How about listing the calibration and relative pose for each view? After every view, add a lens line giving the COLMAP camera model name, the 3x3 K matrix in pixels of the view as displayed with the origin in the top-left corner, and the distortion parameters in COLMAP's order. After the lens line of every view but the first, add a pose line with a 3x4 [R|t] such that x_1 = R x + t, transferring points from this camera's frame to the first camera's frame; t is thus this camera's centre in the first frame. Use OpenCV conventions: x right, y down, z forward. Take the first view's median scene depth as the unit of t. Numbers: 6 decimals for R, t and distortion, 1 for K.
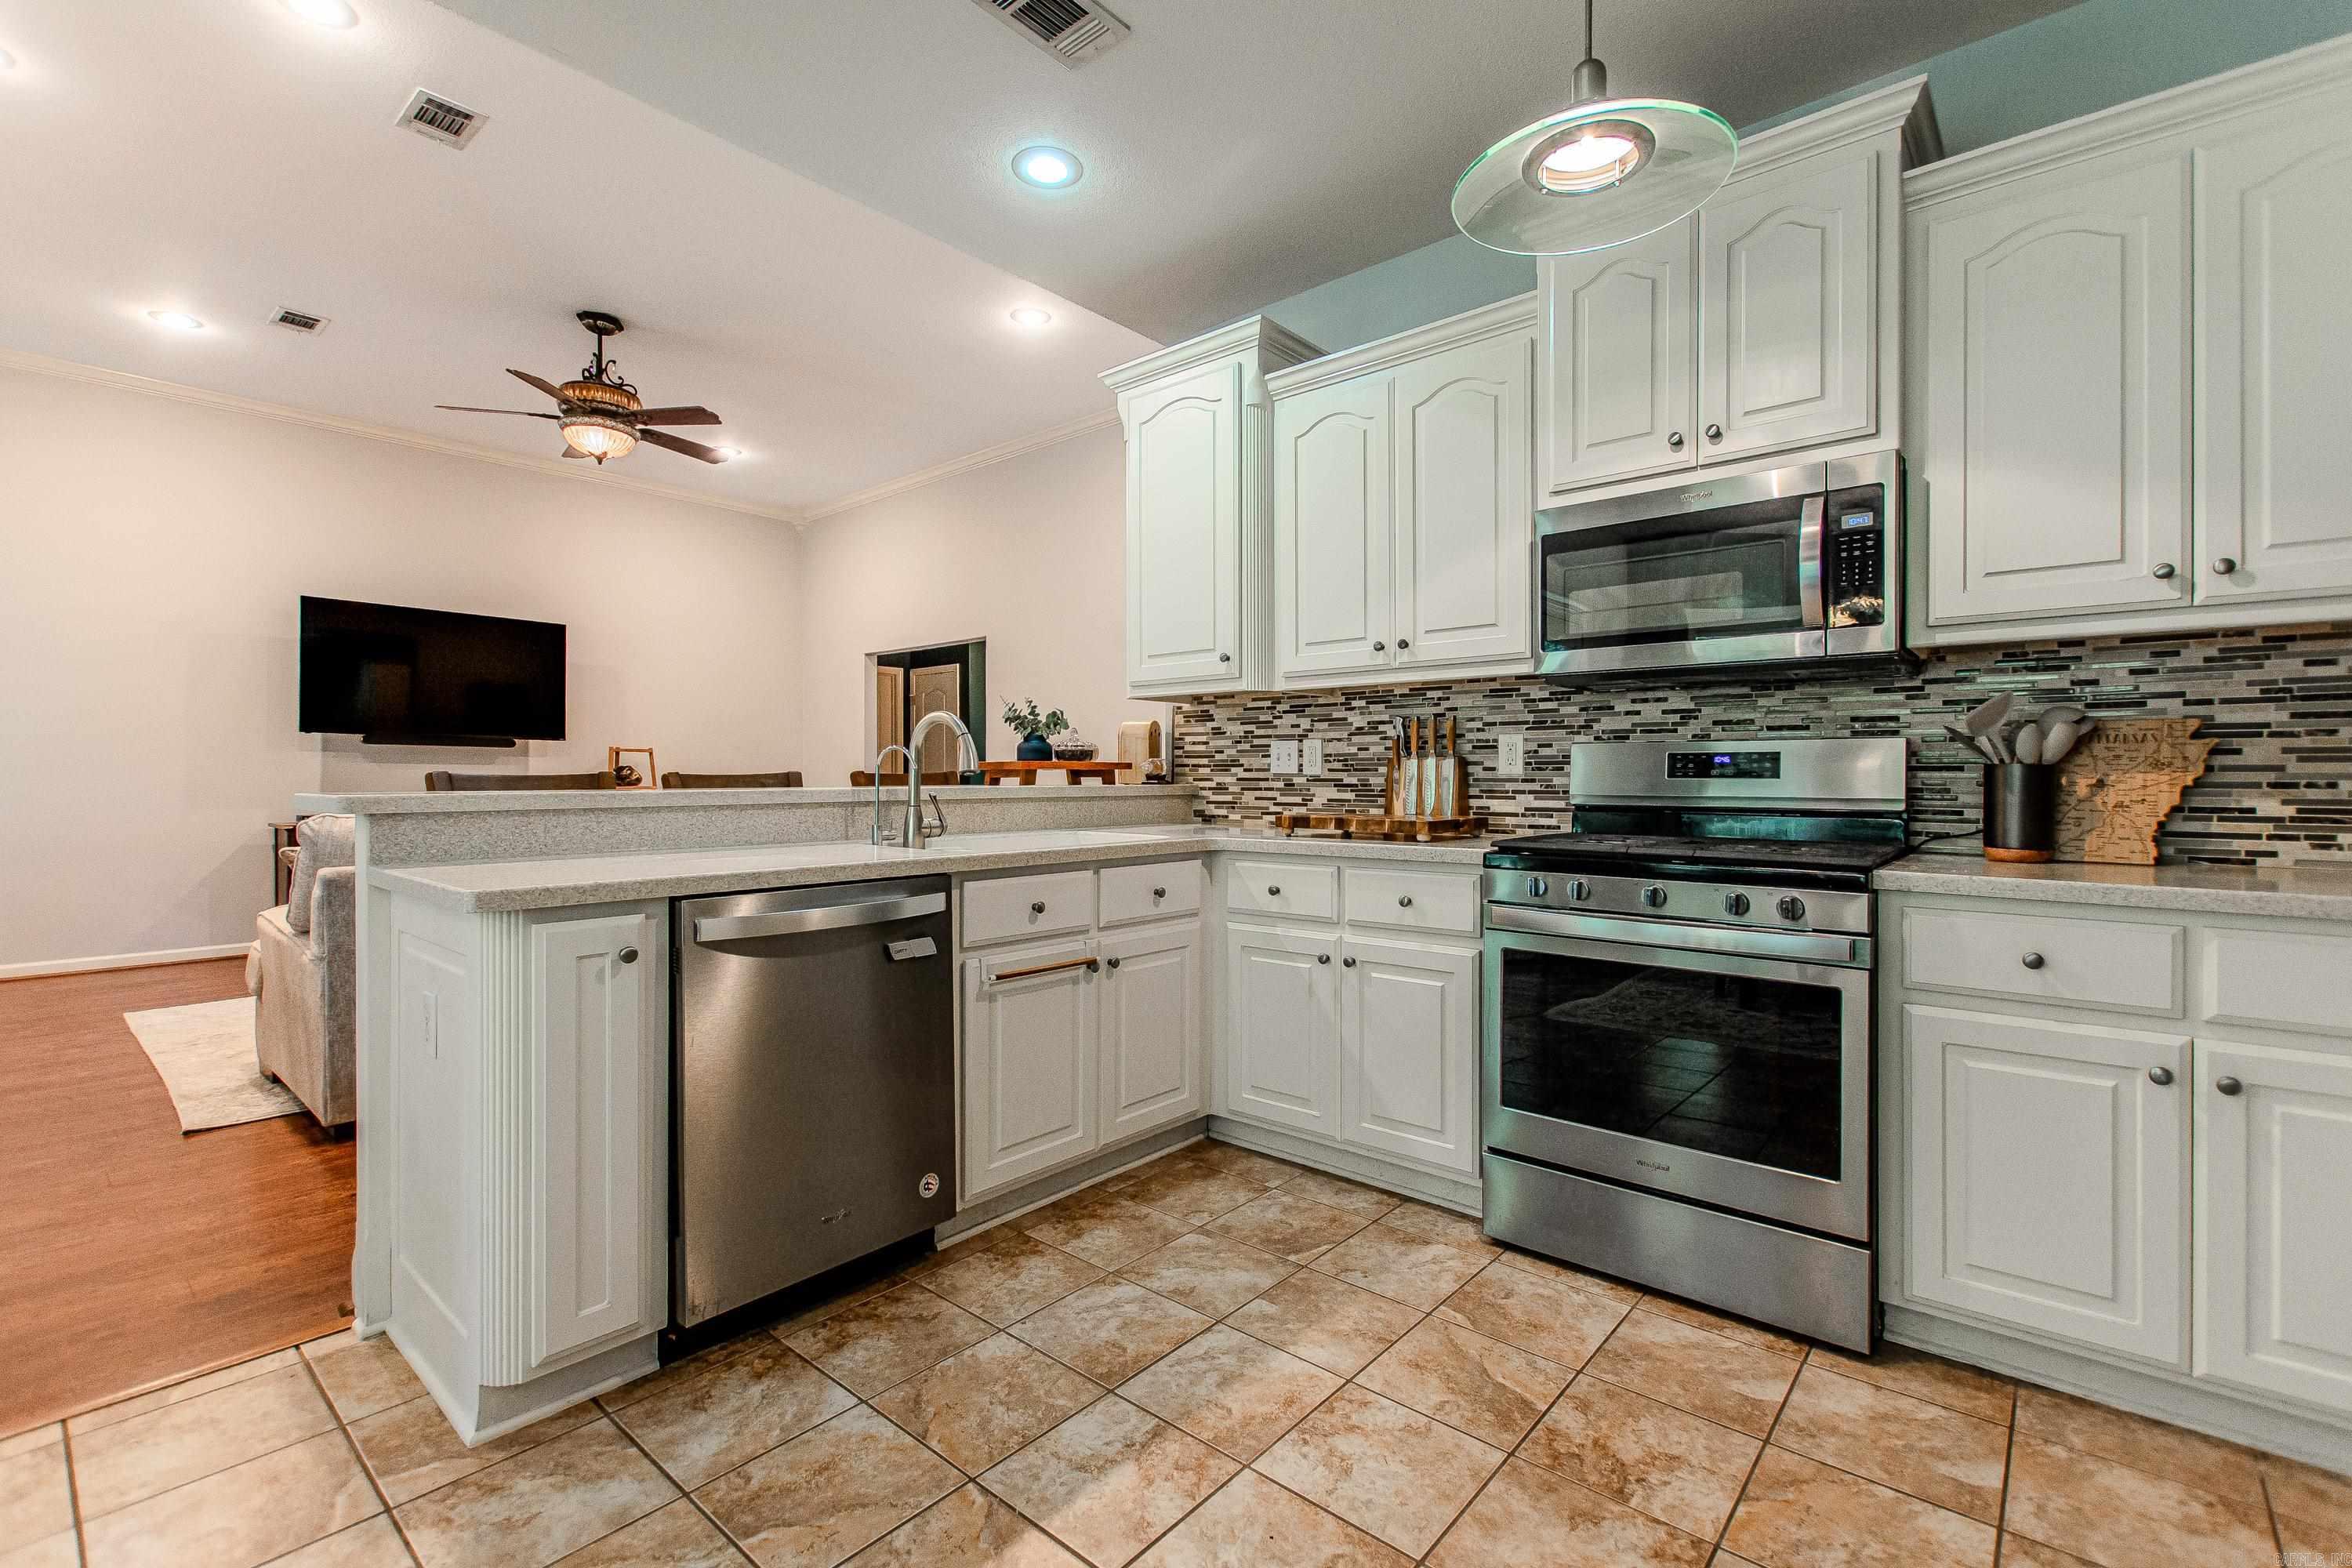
lens RADIAL K [[1043.9, 0, 1188.9], [0, 1043.9, 777.3], [0, 0, 1]] dist [0.010212, -0.007210]
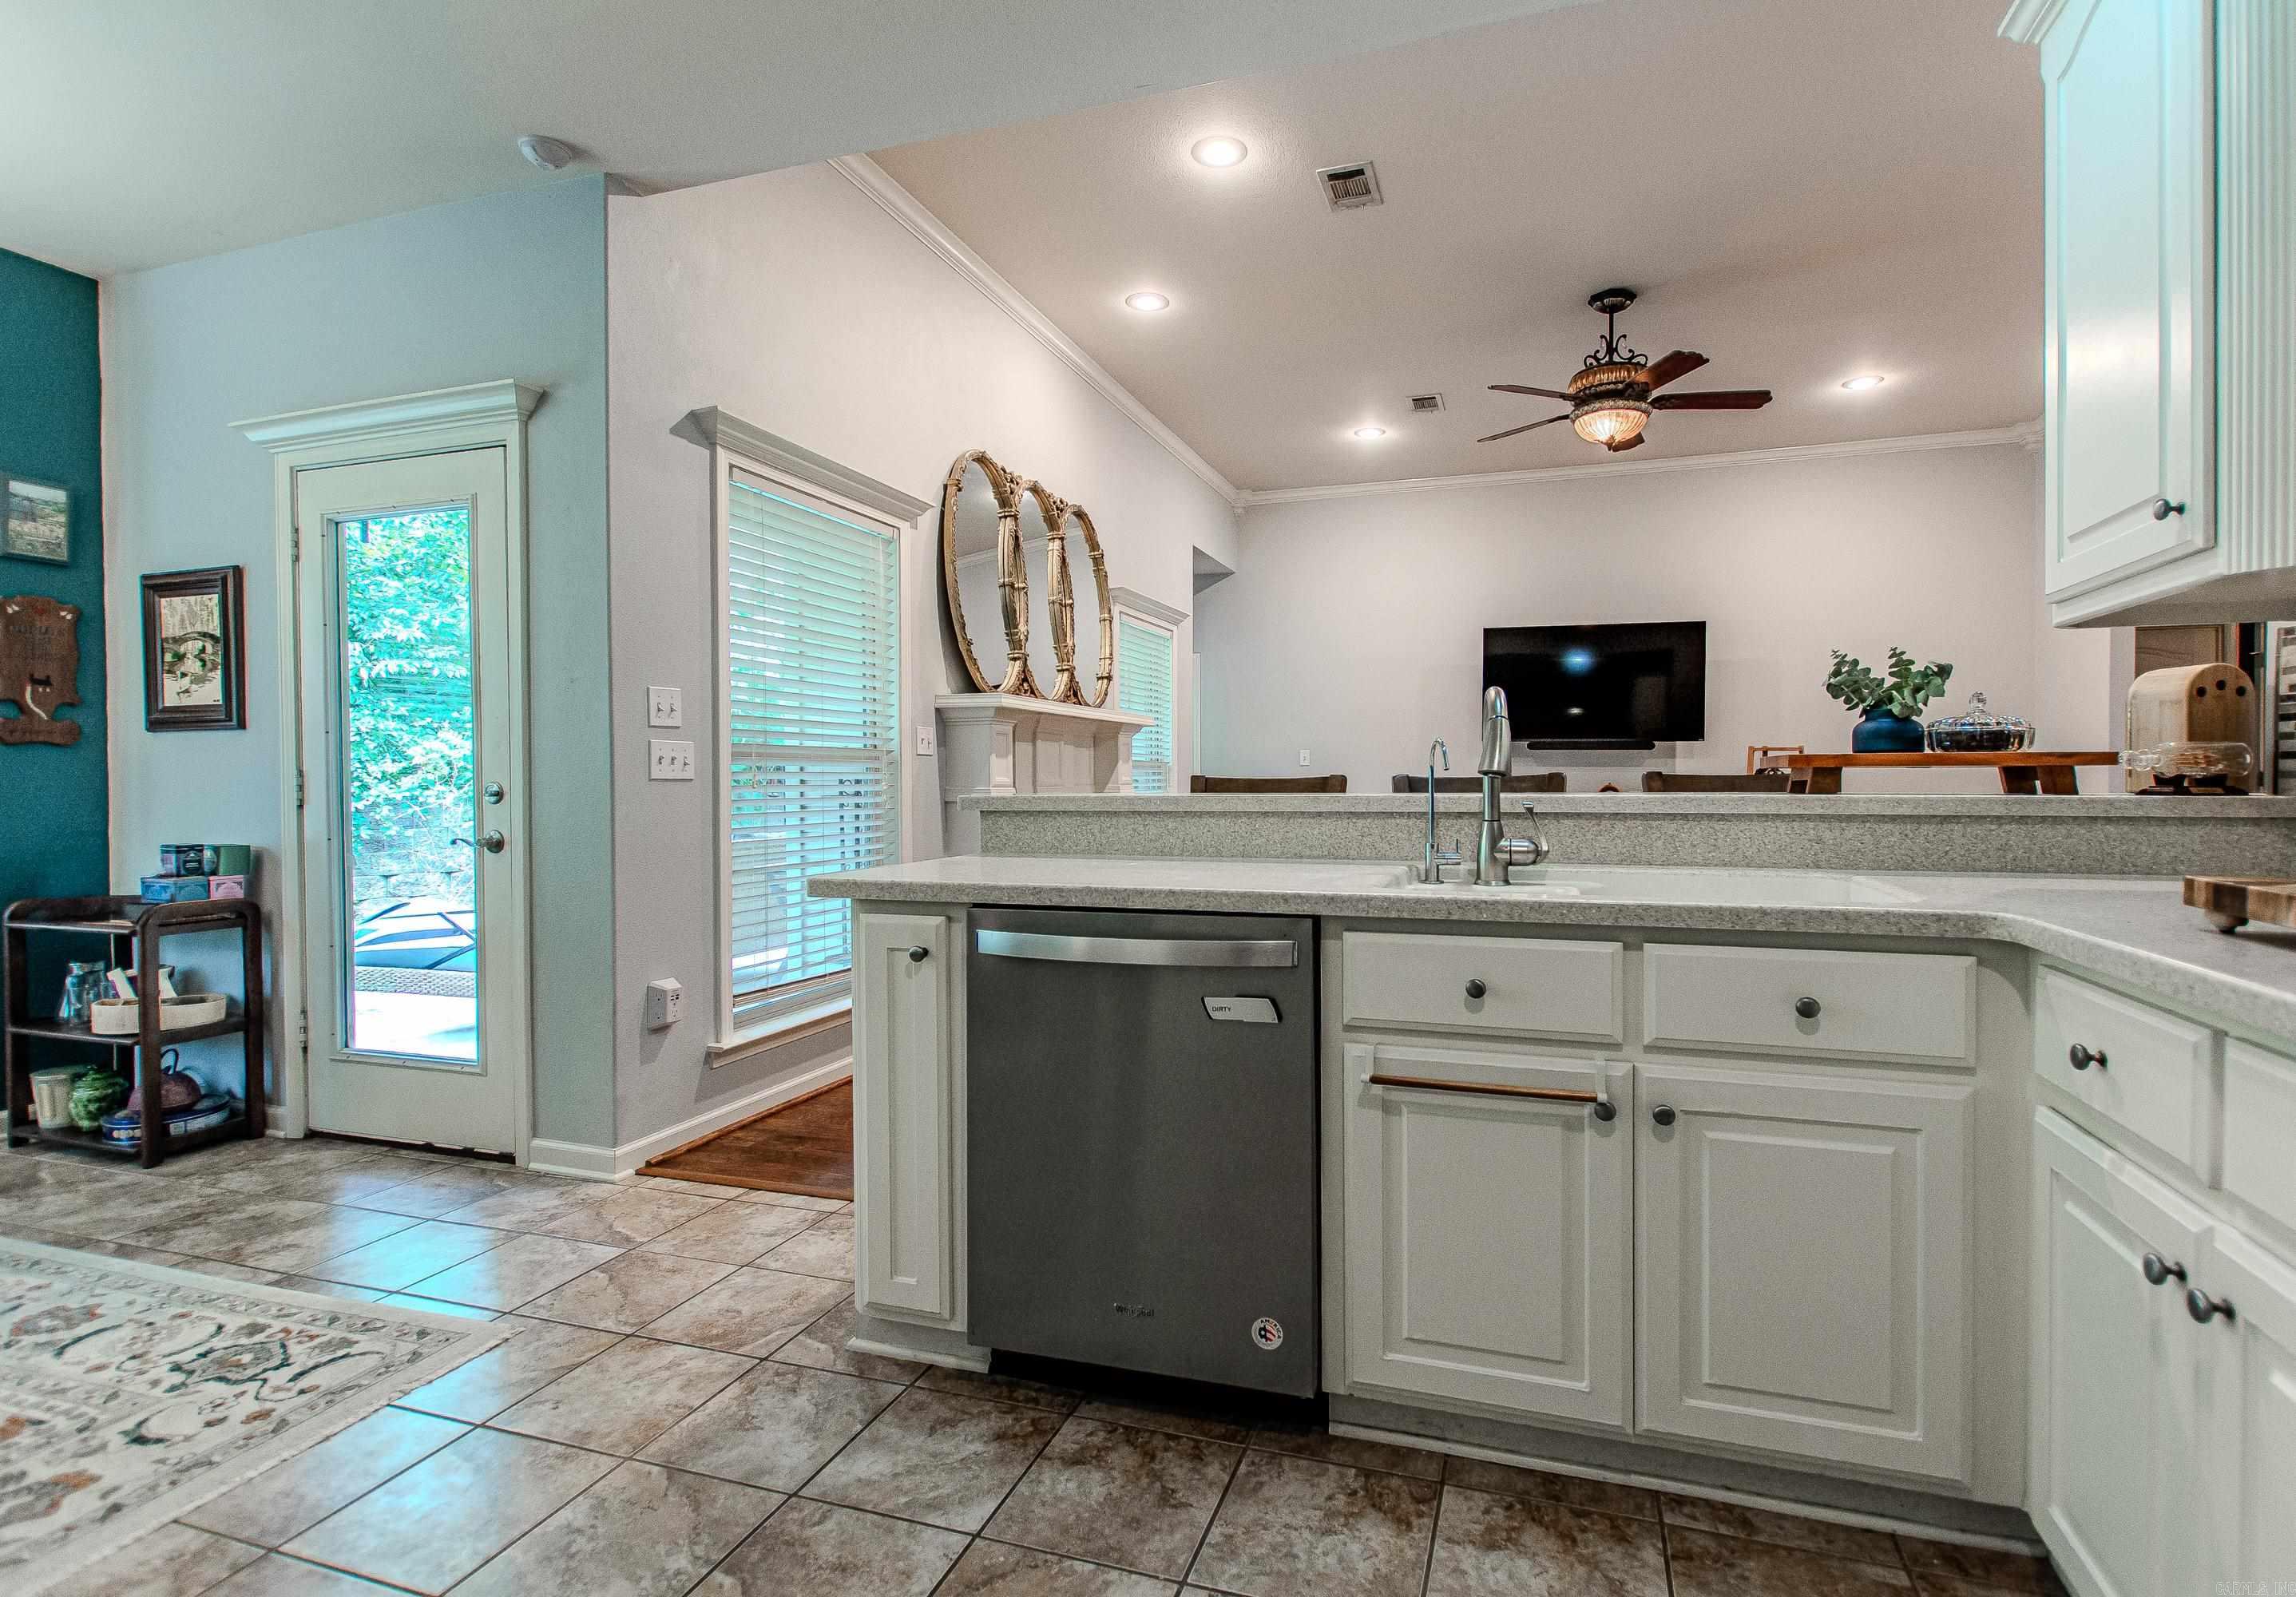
lens RADIAL K [[1058.4, 0, 1207.8], [0, 1058.4, 790.9], [0, 0, 1]] dist [0.001253, -0.000450]
pose [[0.398106, 0.010992, -0.917273, 0.355146], [-0.000211, 0.999929, 0.011891, -0.002228], [0.917339, -0.004541, 0.398081, 0.566193]]
